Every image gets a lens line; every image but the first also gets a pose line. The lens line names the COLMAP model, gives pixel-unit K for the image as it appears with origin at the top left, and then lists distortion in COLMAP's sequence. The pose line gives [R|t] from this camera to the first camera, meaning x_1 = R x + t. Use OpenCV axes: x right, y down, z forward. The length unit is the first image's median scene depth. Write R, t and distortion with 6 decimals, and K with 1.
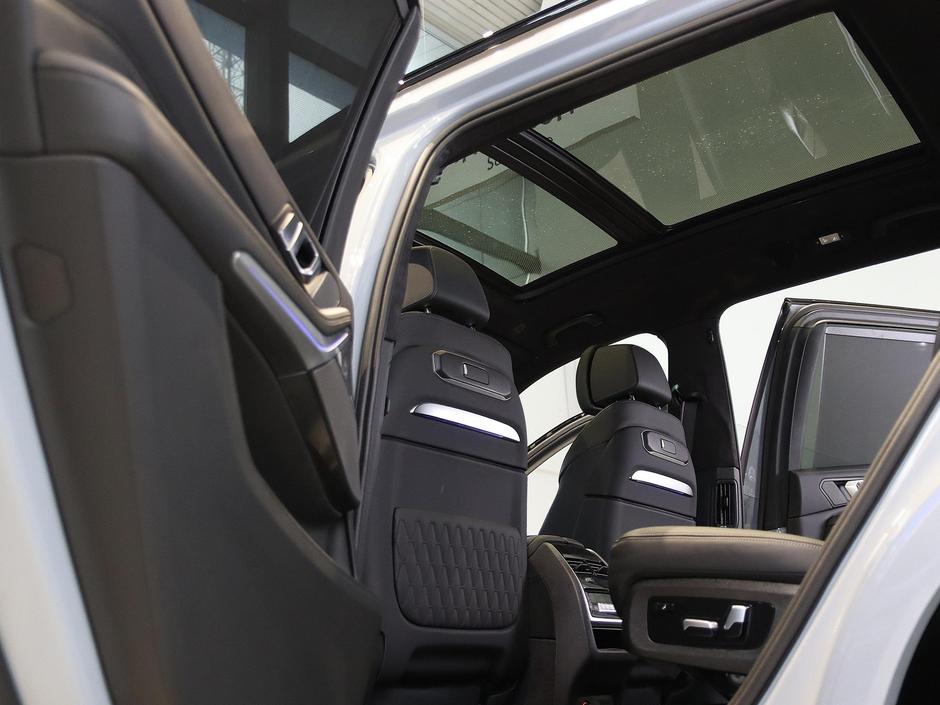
lens RADIAL K [[921.9, 0, 470.0], [0, 921.9, 352.5], [0, 0, 1]] dist [-0.009368, -0.005092]
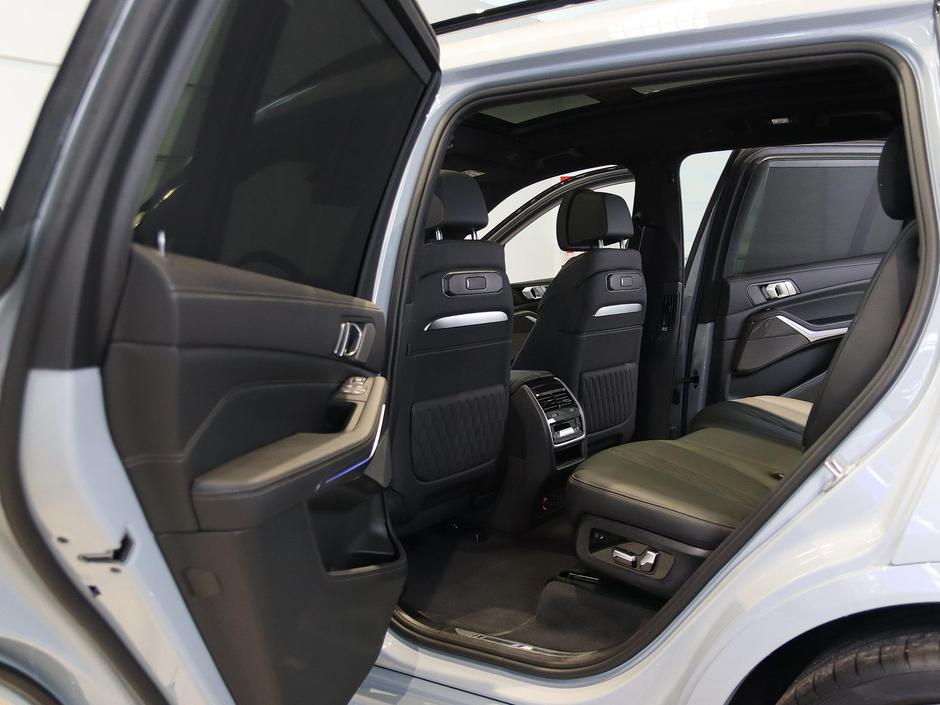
lens RADIAL K [[756.8, 0, 470.0], [0, 756.8, 352.5], [0, 0, 1]] dist [-0.005410, -0.000806]
pose [[0.999354, 0.034501, 0.010061, -0.004729], [-0.035917, 0.949401, 0.312006, -0.109890], [0.001212, -0.312166, 0.950027, -0.010648]]
